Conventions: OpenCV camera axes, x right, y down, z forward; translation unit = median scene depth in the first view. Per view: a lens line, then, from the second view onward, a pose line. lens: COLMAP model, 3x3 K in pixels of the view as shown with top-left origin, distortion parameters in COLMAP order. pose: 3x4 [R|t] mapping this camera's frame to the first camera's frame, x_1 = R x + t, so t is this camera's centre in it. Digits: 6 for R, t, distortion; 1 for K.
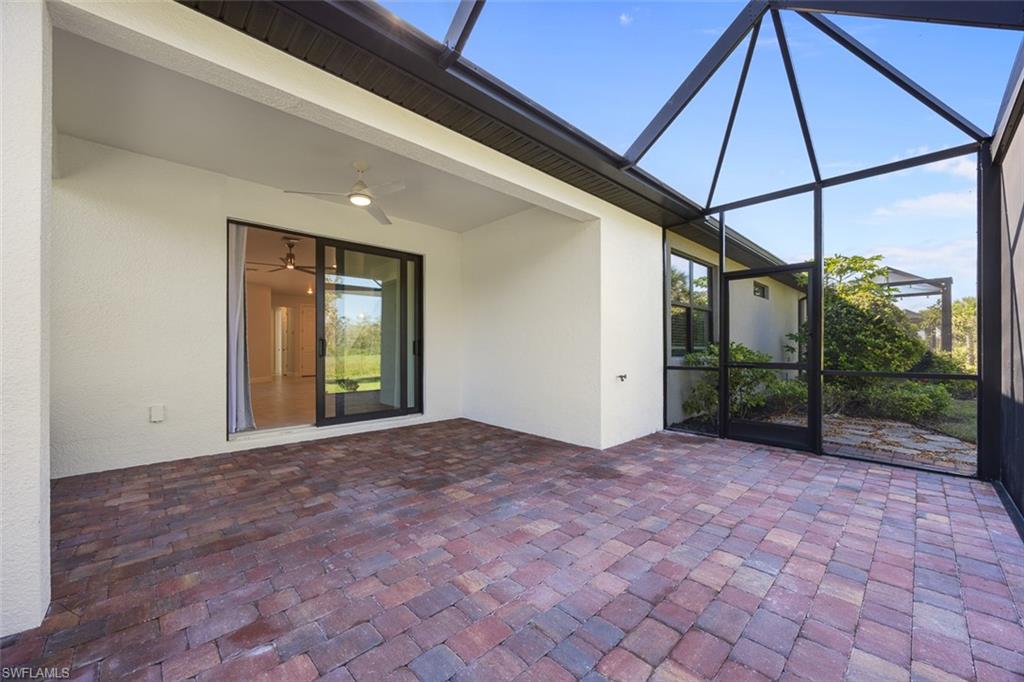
lens RADIAL K [[390.3, 0, 519.7], [0, 390.3, 347.2], [0, 0, 1]] dist [0.001352, 0.000114]
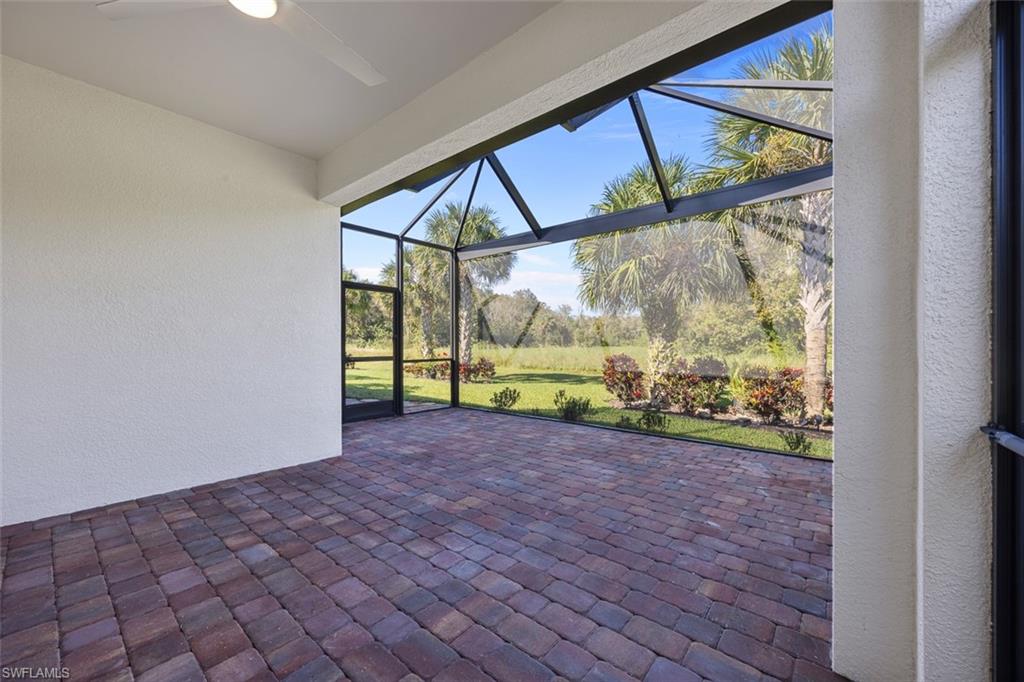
lens RADIAL K [[390.3, 0, 519.7], [0, 390.3, 347.2], [0, 0, 1]] dist [0.001352, 0.000114]
pose [[-0.114753, -0.001733, 0.993393, -1.060938], [-0.002811, 0.999995, 0.001419, 0.004891], [-0.993390, -0.002629, -0.114757, 0.958179]]
